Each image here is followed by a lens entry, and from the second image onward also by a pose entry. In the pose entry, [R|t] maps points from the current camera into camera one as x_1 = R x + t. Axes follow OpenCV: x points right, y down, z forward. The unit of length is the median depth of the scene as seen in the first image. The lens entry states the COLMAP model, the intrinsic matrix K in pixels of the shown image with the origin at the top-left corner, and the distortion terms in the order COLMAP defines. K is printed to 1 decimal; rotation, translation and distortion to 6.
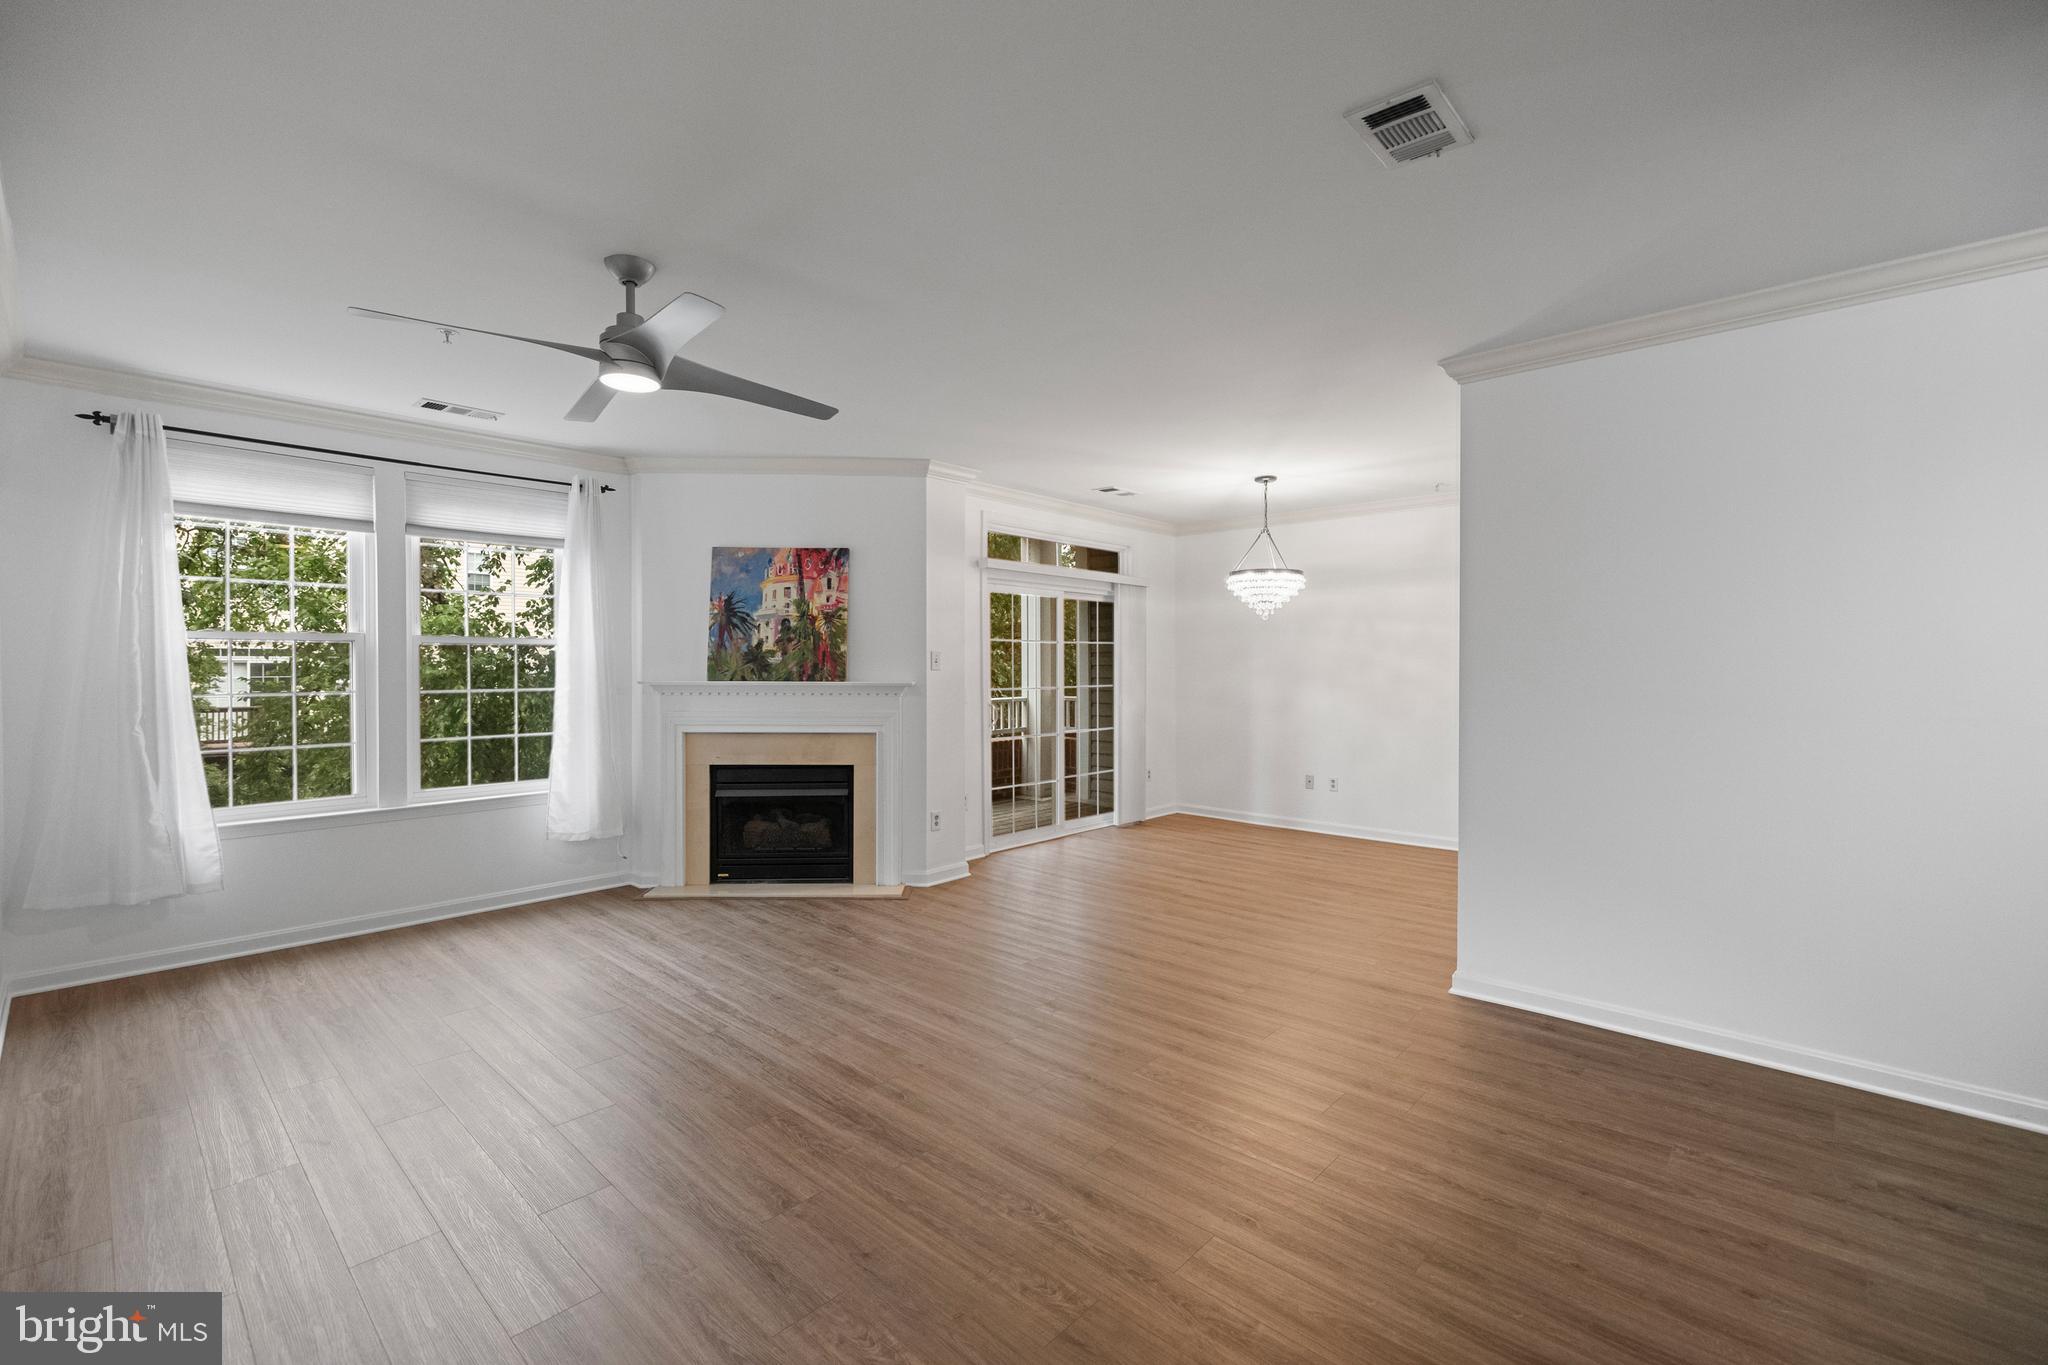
lens RADIAL K [[870.9, 0, 1029.3], [0, 870.9, 671.8], [0, 0, 1]] dist [-0.000961, -0.000070]
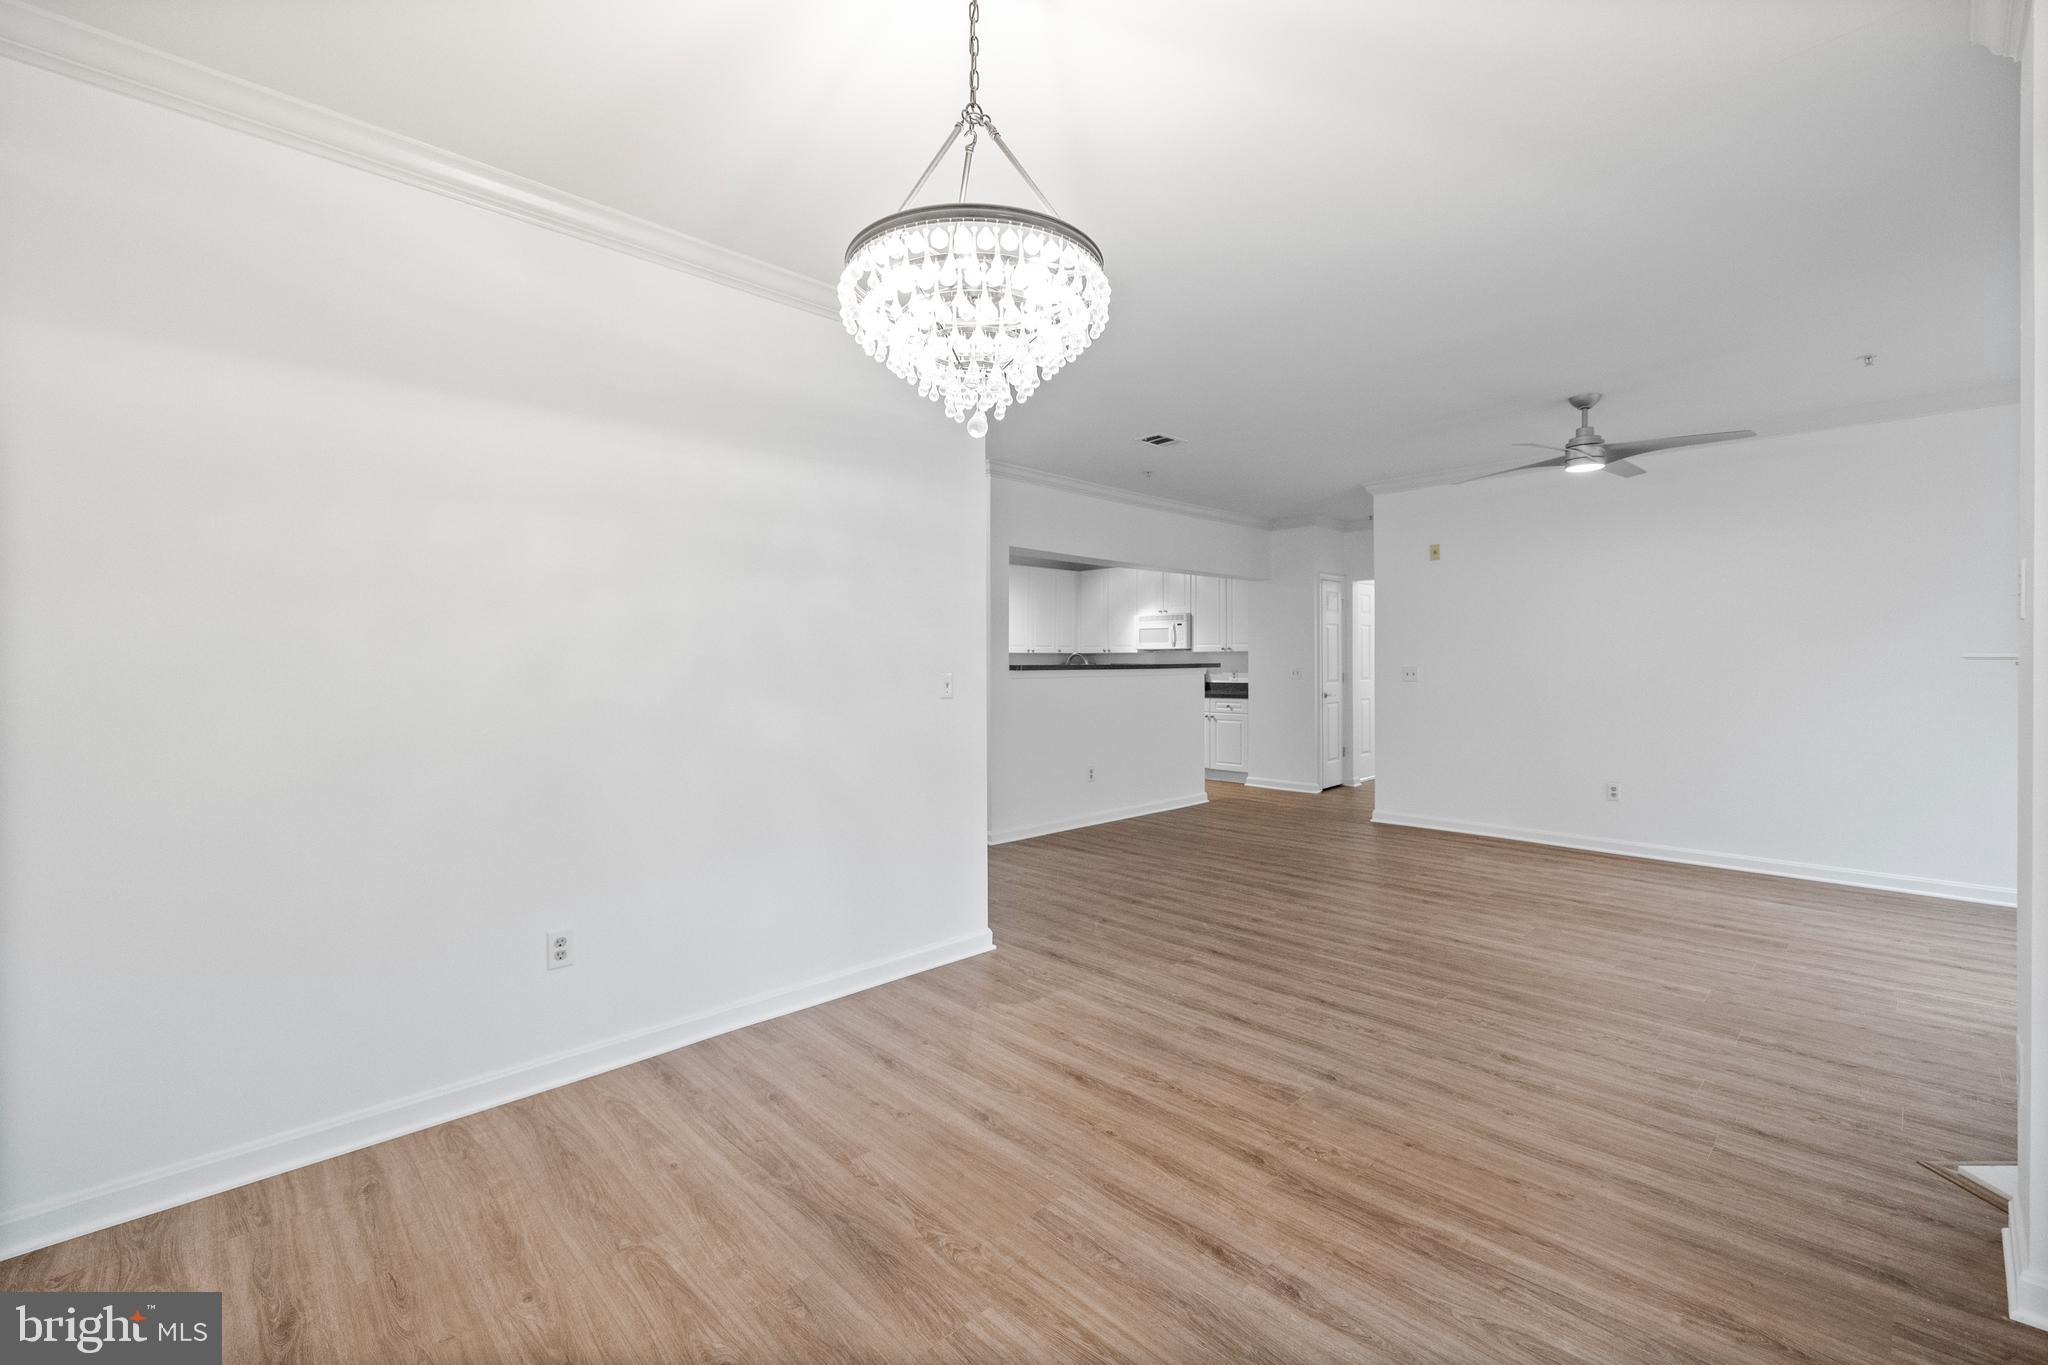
lens RADIAL K [[862.7, 0, 1030.7], [0, 862.7, 670.8], [0, 0, 1]] dist [-0.001169, 0.000161]
pose [[-0.998229, 0.004138, 0.059346, 0.259295], [0.005142, 0.999846, 0.016769, 0.011145], [-0.059268, 0.017045, -0.998097, 1.391471]]
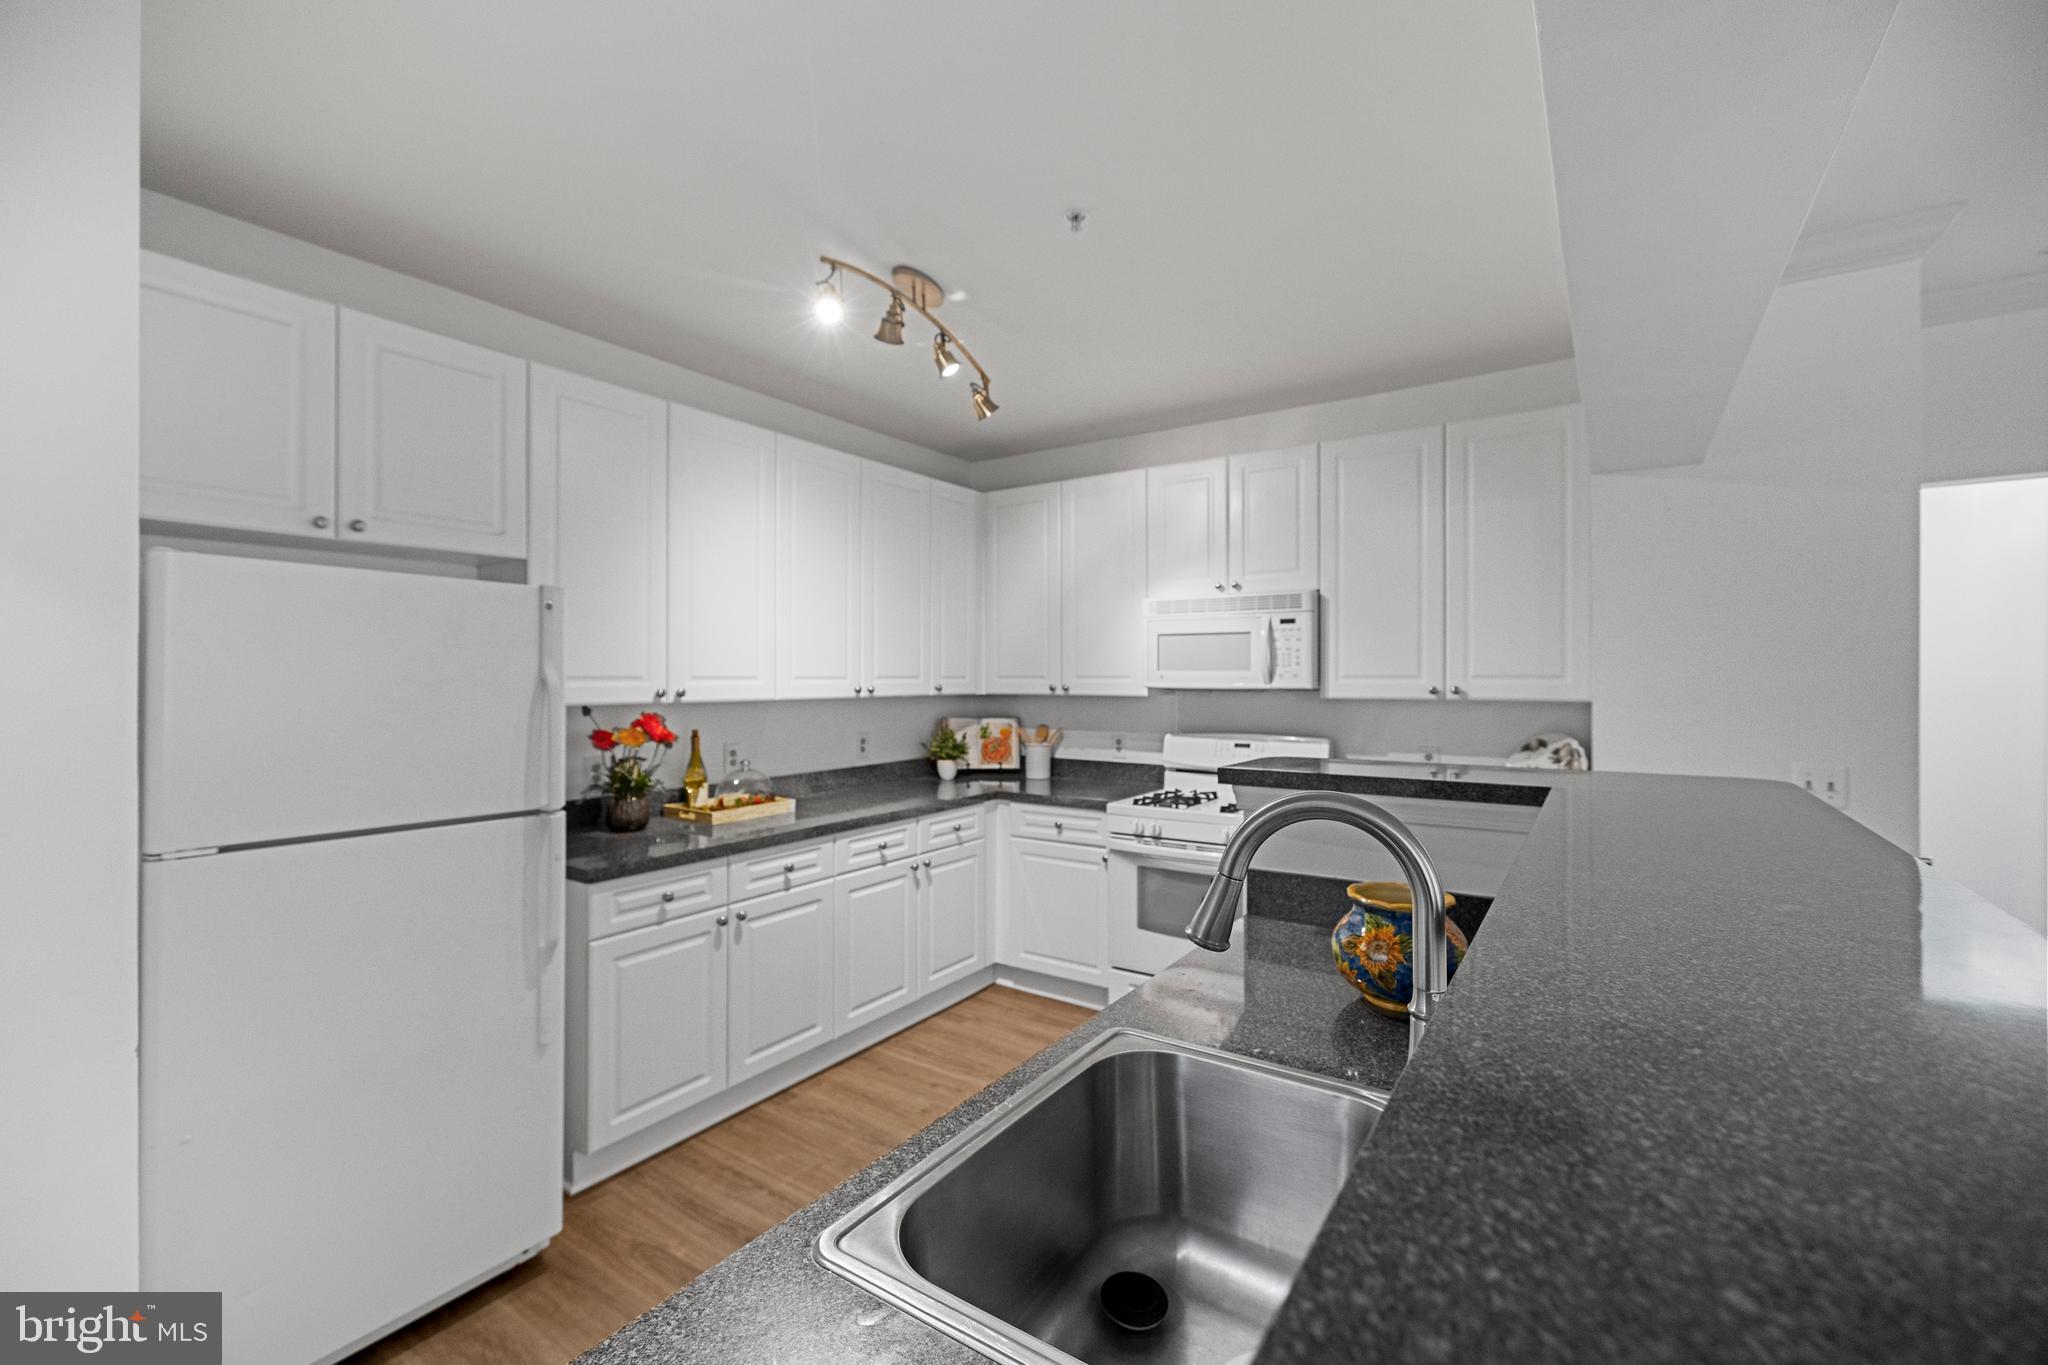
lens RADIAL K [[854.9, 0, 1025.0], [0, 854.9, 678.3], [0, 0, 1]] dist [0.001102, 0.000147]
pose [[-0.990180, 0.002720, -0.139773, 0.340973], [0.001896, 0.999980, 0.006028, -0.015239], [0.139787, 0.005704, -0.990165, 0.181020]]
